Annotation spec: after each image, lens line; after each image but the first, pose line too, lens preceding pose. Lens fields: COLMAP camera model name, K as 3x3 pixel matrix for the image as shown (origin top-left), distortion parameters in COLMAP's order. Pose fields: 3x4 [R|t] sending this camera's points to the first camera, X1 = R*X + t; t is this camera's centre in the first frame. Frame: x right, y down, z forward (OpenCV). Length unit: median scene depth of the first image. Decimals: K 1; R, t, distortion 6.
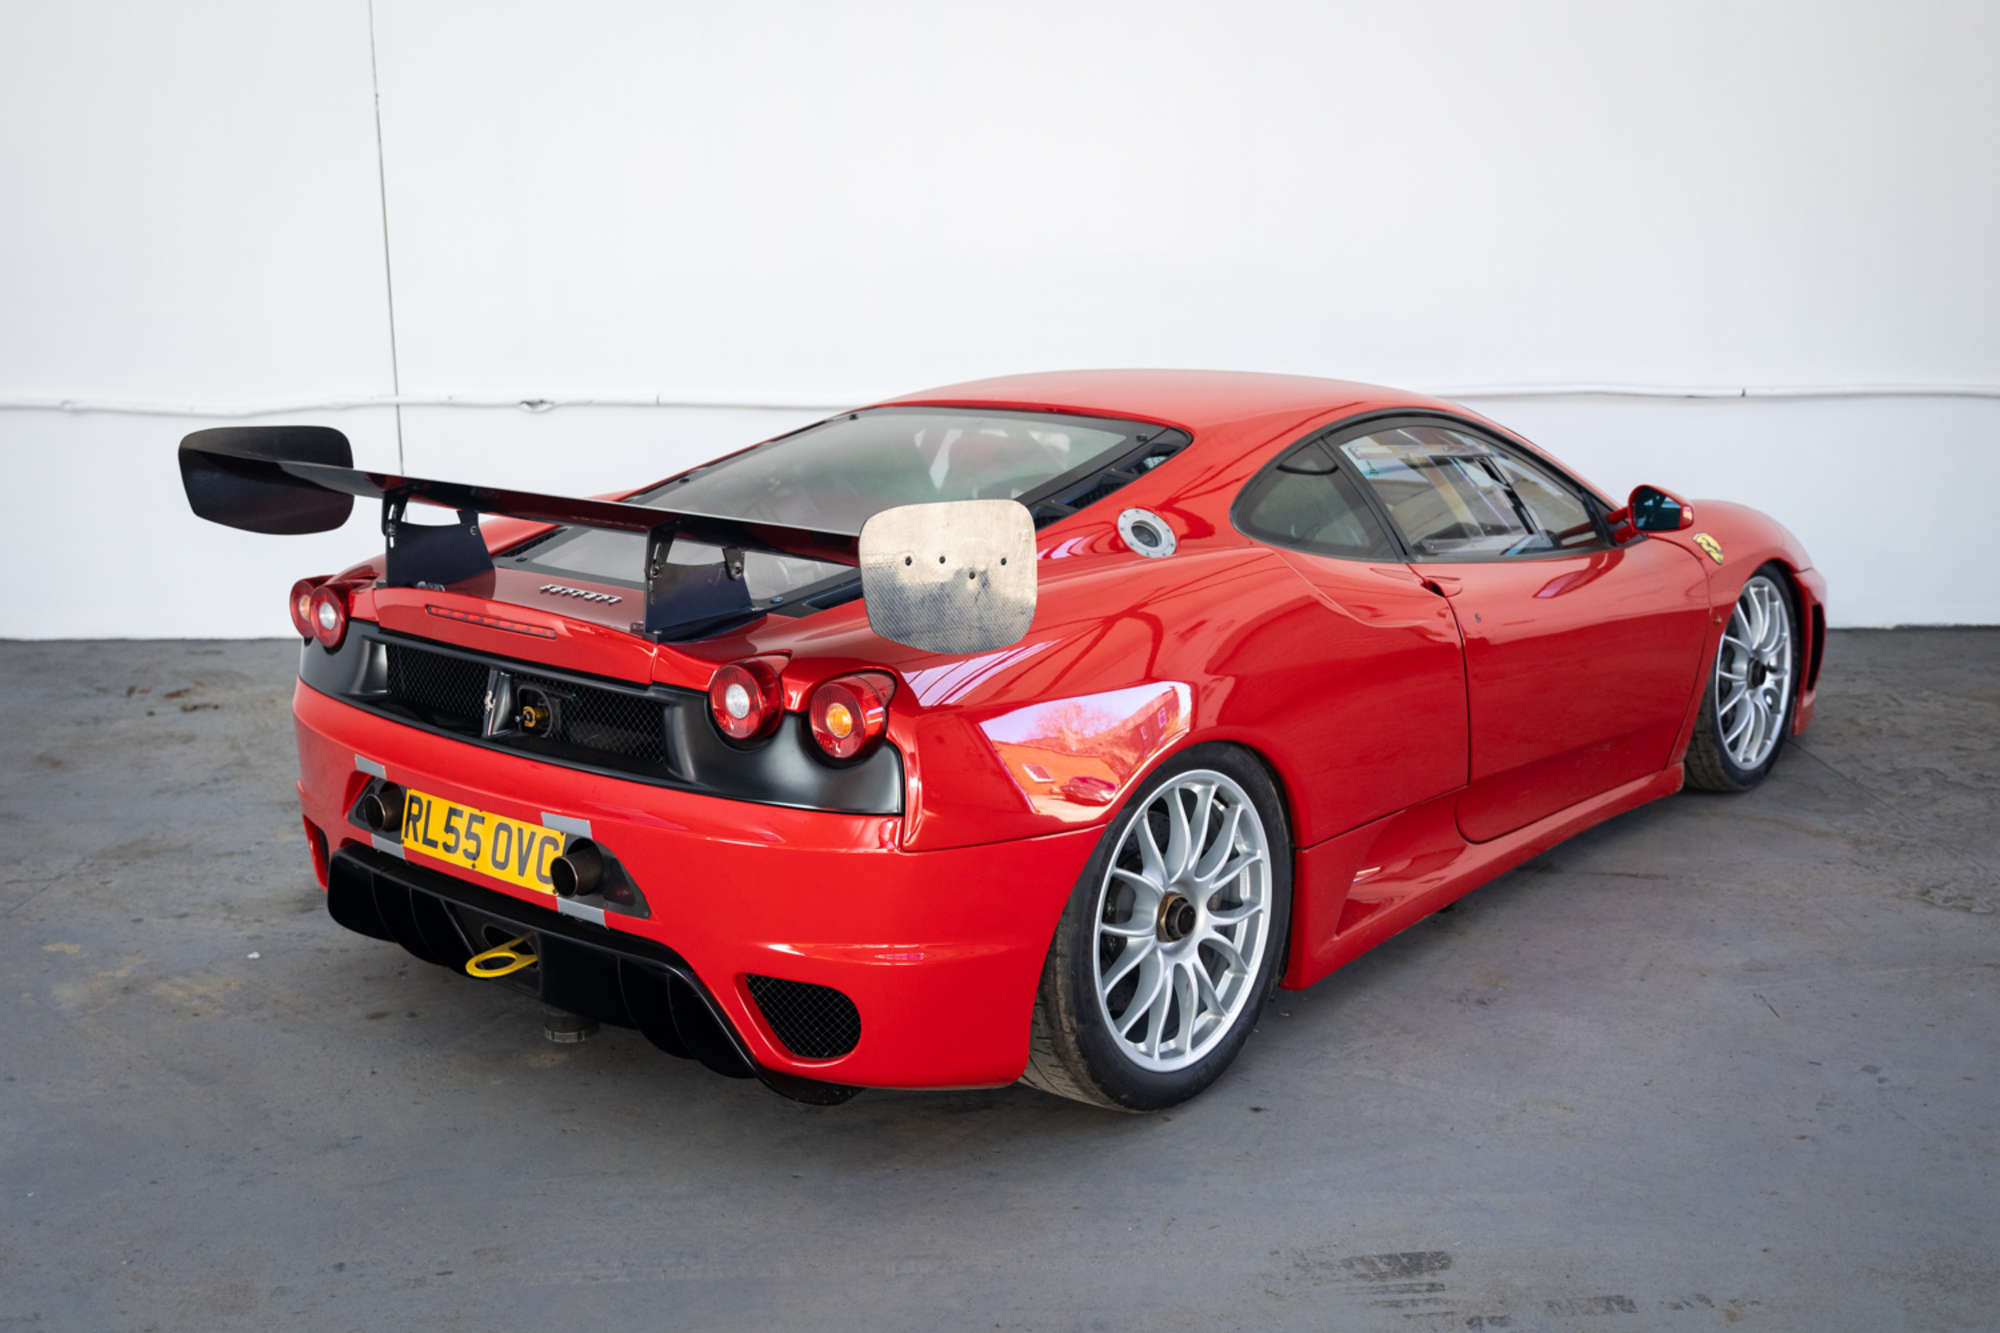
lens RADIAL K [[2082.0, 0, 998.5], [0, 2082.0, 670.2], [0, 0, 1]] dist [-0.006452, 0.000000]
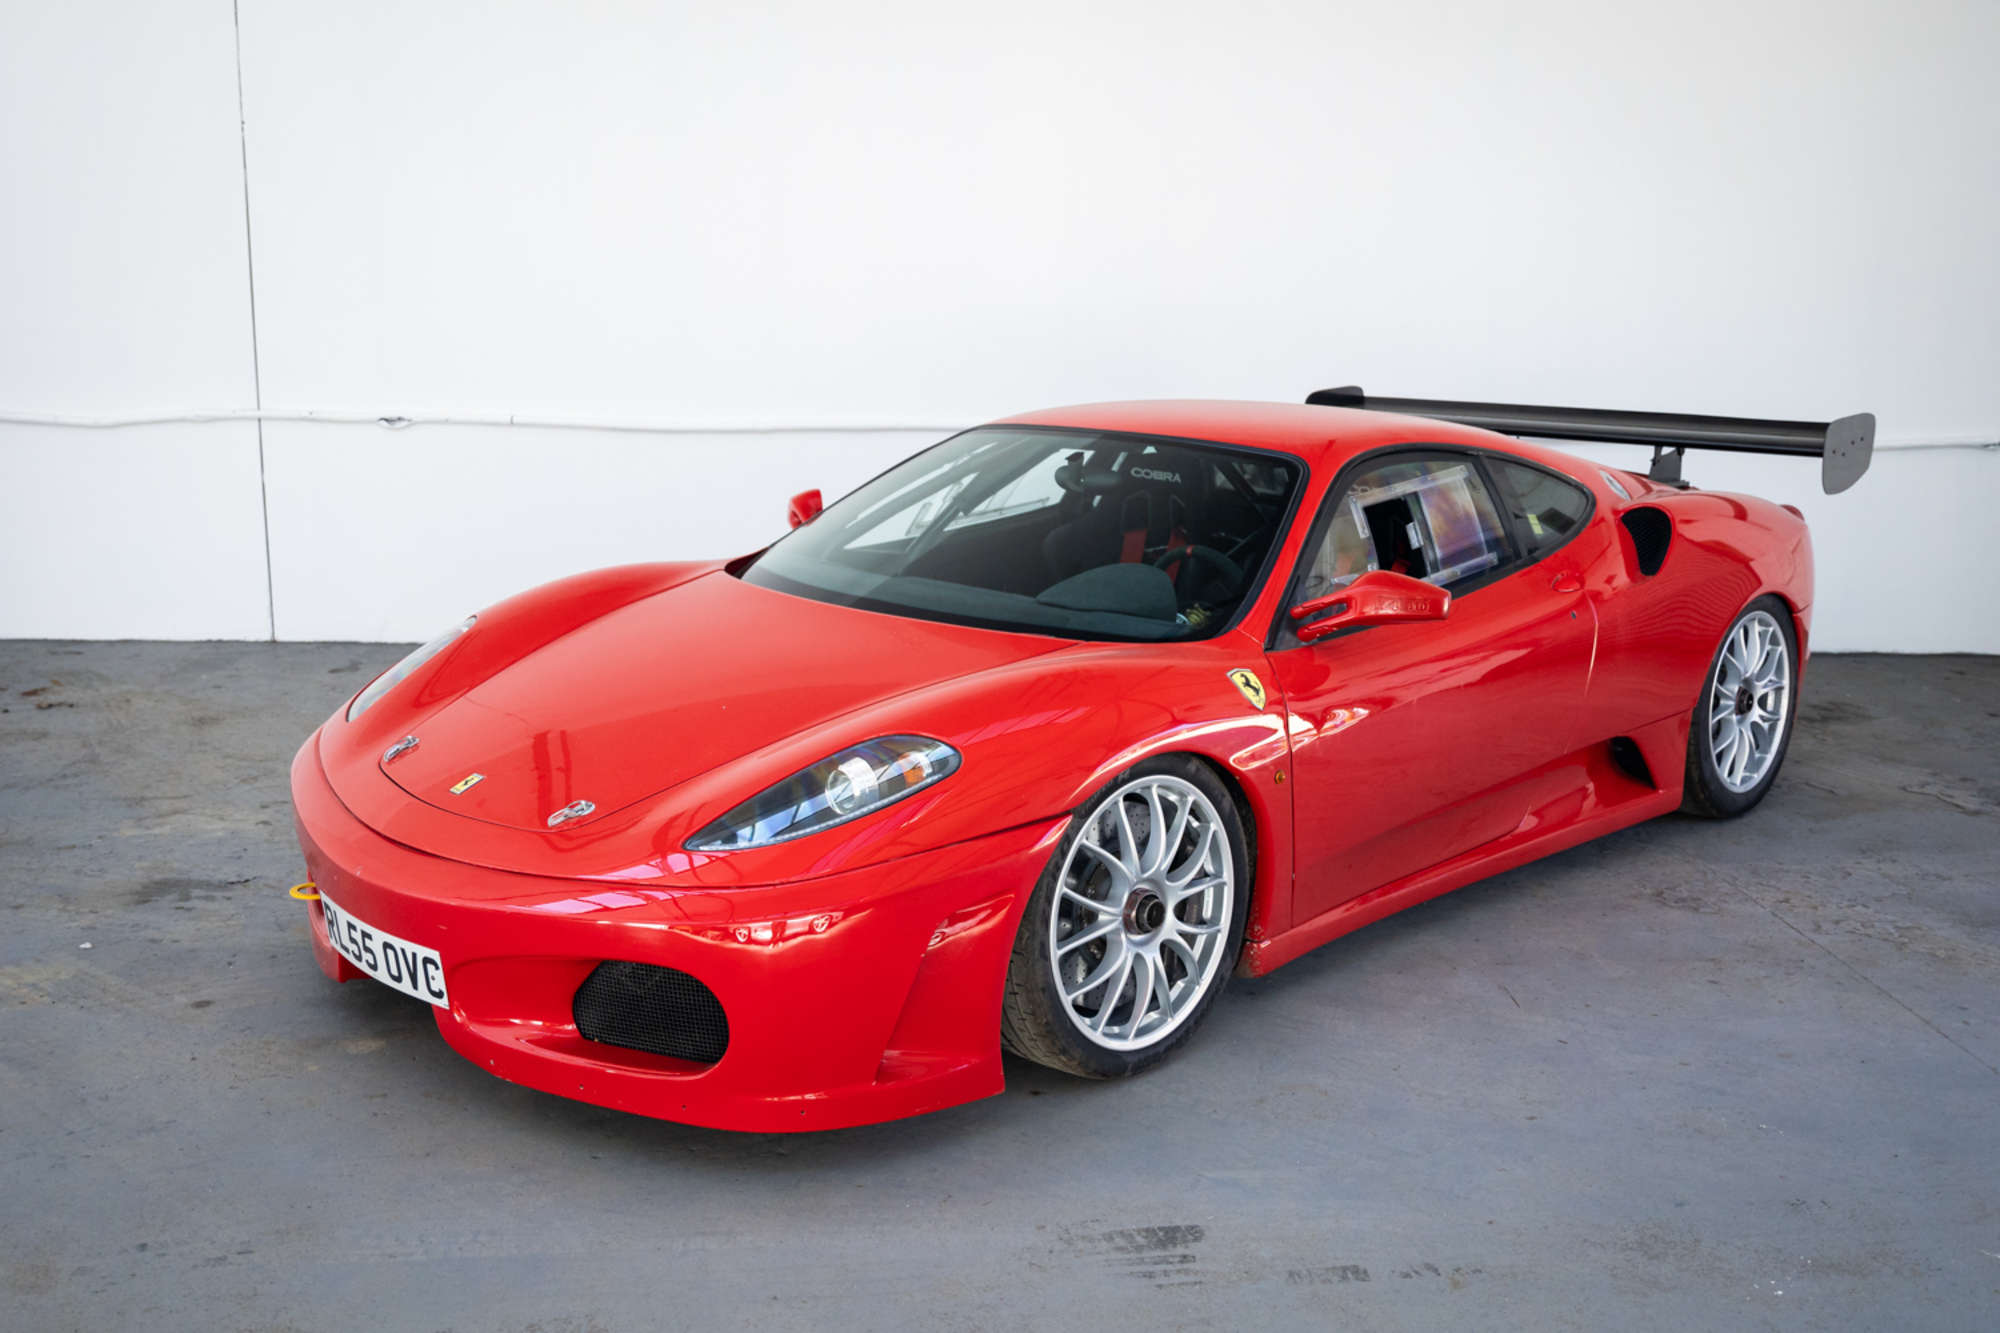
lens RADIAL K [[1941.0, 0, 998.4], [0, 1941.0, 670.2], [0, 0, 1]] dist [-0.004553, 0.000000]
pose [[0.997420, 0.013628, 0.070484, 0.031584], [-0.013238, 0.999894, -0.005991, -0.000415], [-0.070558, 0.005042, 0.997495, 0.003607]]
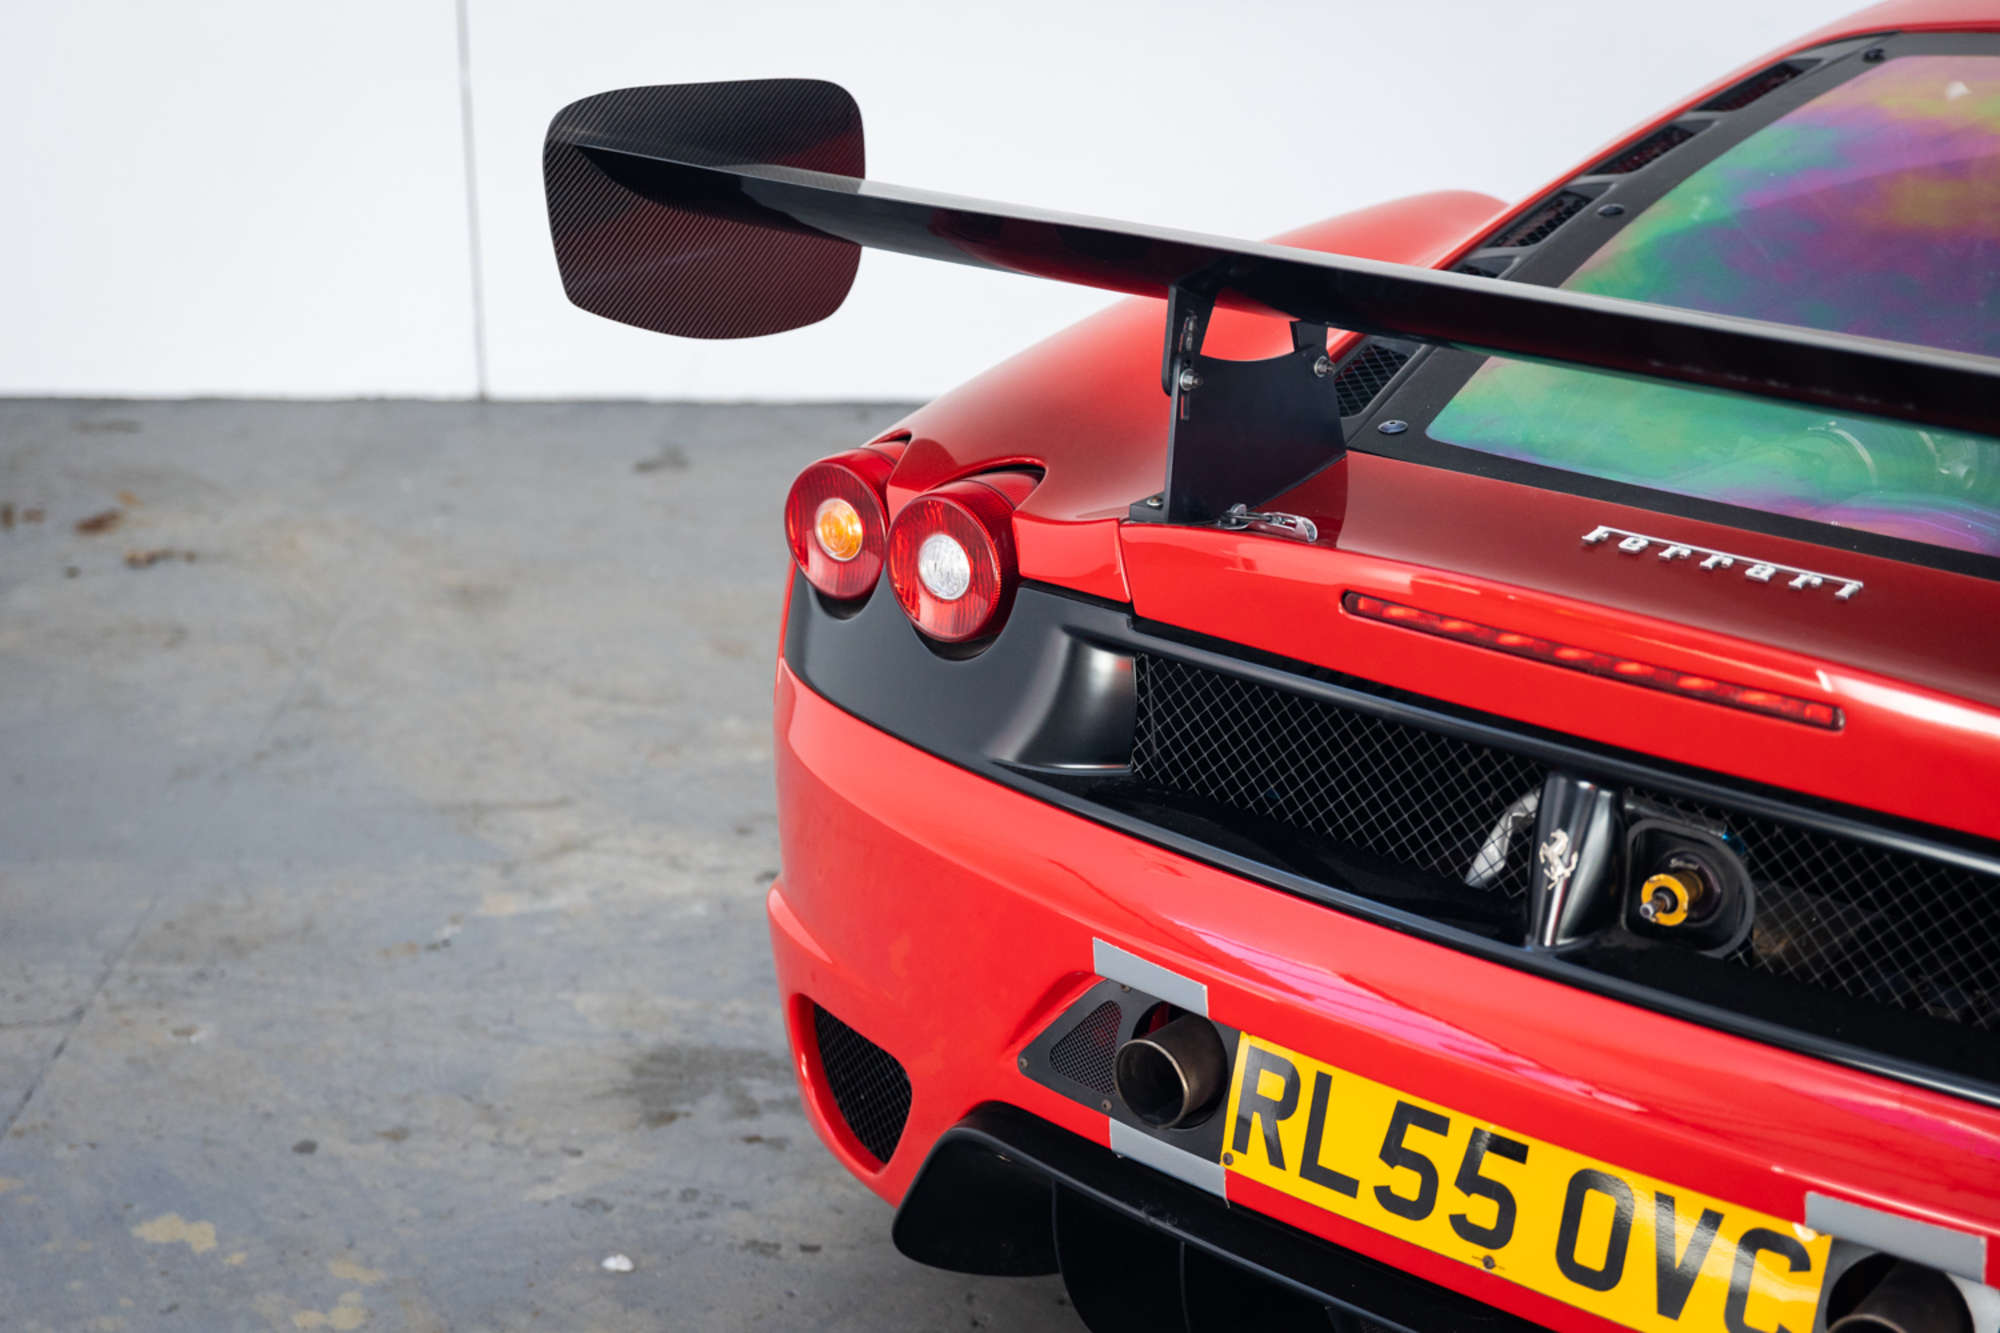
lens RADIAL K [[3082.6, 0, 999.8], [0, 3082.6, 662.2], [0, 0, 1]] dist [-0.006200, 0.000000]
pose [[0.999744, 0.011291, 0.019585, -0.350826], [-0.013374, 0.993872, 0.109728, -0.080897], [-0.018226, -0.109962, 0.993769, 0.422680]]
